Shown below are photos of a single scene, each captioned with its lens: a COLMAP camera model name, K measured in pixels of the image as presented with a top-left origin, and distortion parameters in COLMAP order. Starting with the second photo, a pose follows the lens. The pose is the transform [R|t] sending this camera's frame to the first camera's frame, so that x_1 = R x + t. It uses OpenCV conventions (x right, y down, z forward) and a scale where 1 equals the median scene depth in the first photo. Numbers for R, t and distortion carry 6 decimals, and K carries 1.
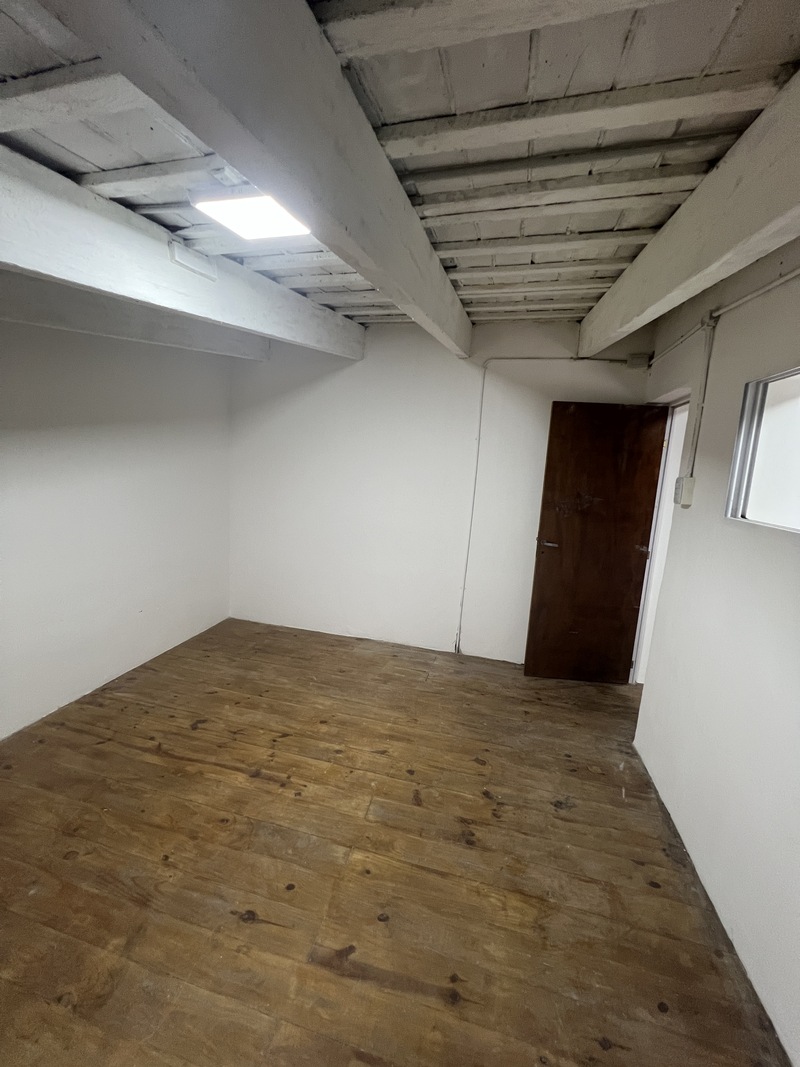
lens RADIAL K [[427.2, 0, 399.1], [0, 427.2, 532.0], [0, 0, 1]] dist [-0.001557, 0.000101]
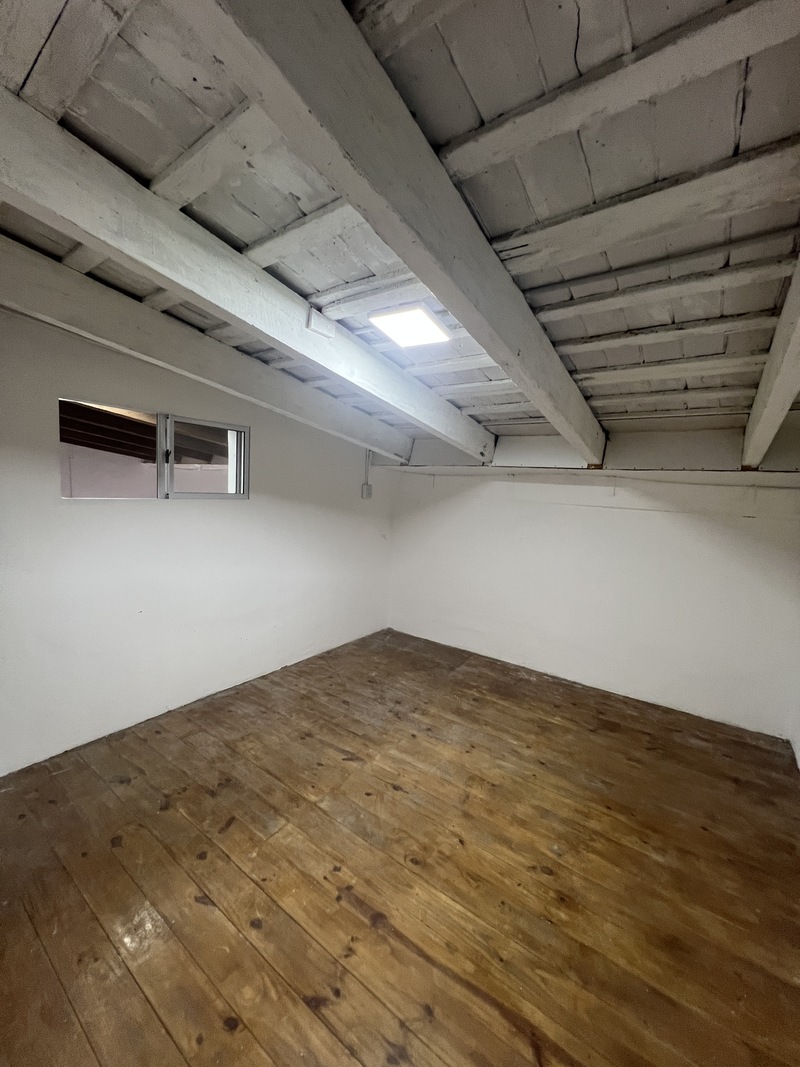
lens RADIAL K [[428.4, 0, 400.4], [0, 428.4, 531.9], [0, 0, 1]] dist [-0.003496, 0.001479]
pose [[-0.923779, -0.133511, 0.358897, -0.629401], [-0.034376, 0.962379, 0.269527, -0.309296], [-0.381380, 0.236645, -0.893615, 1.710263]]
